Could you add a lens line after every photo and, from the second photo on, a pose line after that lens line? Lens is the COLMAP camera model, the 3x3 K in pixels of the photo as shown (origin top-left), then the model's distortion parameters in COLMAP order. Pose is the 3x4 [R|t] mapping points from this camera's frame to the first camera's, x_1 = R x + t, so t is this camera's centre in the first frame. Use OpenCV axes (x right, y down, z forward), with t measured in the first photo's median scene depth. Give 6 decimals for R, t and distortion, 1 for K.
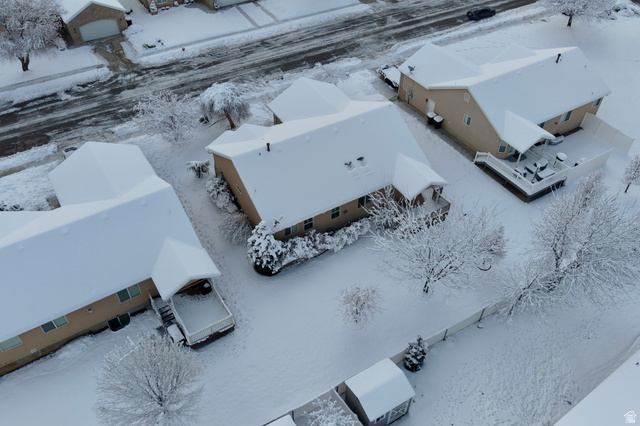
lens RADIAL K [[501.7, 0, 316.6], [0, 501.7, 213.9], [0, 0, 1]] dist [0.019513, -0.014968]
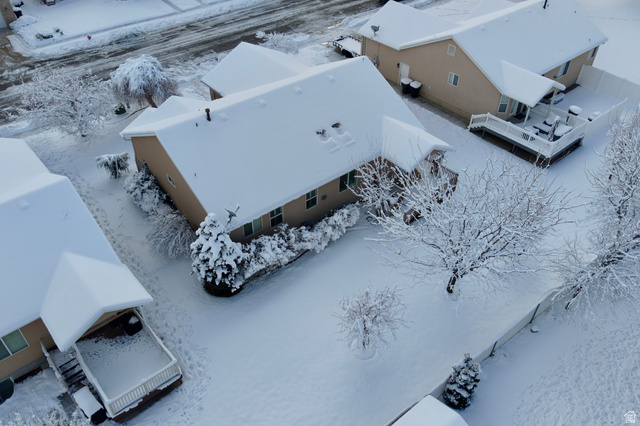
lens RADIAL K [[505.6, 0, 319.0], [0, 505.6, 213.1], [0, 0, 1]] dist [-0.005651, 0.006721]
pose [[0.987865, -0.098514, 0.120073, -0.034627], [0.105681, 0.992887, -0.054839, 0.050411], [-0.113816, 0.066863, 0.991249, 0.238978]]
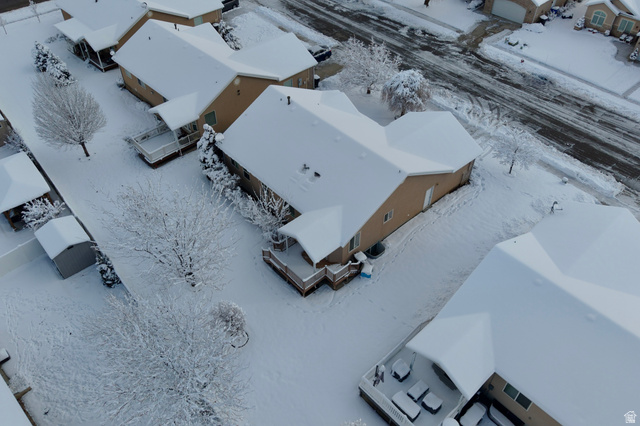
lens RADIAL K [[501.7, 0, 316.6], [0, 501.7, 213.9], [0, 0, 1]] dist [0.019513, -0.014968]
pose [[0.197729, 0.687071, -0.699169, 0.666173], [-0.687065, 0.605869, 0.401079, -0.372354], [0.699174, 0.401070, 0.591860, 0.438612]]
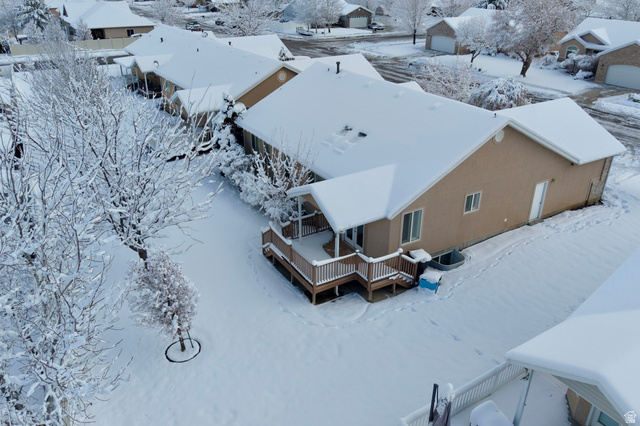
lens RADIAL K [[505.6, 0, 319.0], [0, 505.6, 213.1], [0, 0, 1]] dist [-0.005651, 0.006721]
pose [[0.016576, 0.441302, -0.897206, 0.577243], [-0.698515, 0.647151, 0.305404, -0.171110], [0.715403, 0.621649, 0.318984, 0.730832]]
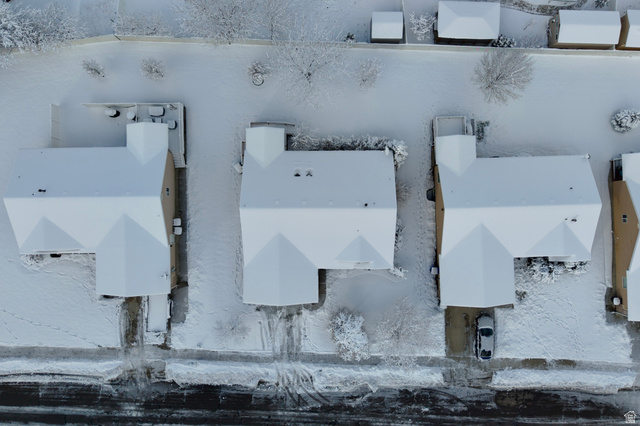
lens RADIAL K [[500.2, 0, 330.0], [0, 500.2, 211.4], [0, 0, 1]] dist [0.121872, -0.234183]
pose [[-0.860626, -0.509063, -0.013344, -0.009176], [0.349490, -0.609505, 0.711590, -0.888987], [-0.370377, 0.607750, 0.702468, 0.139197]]
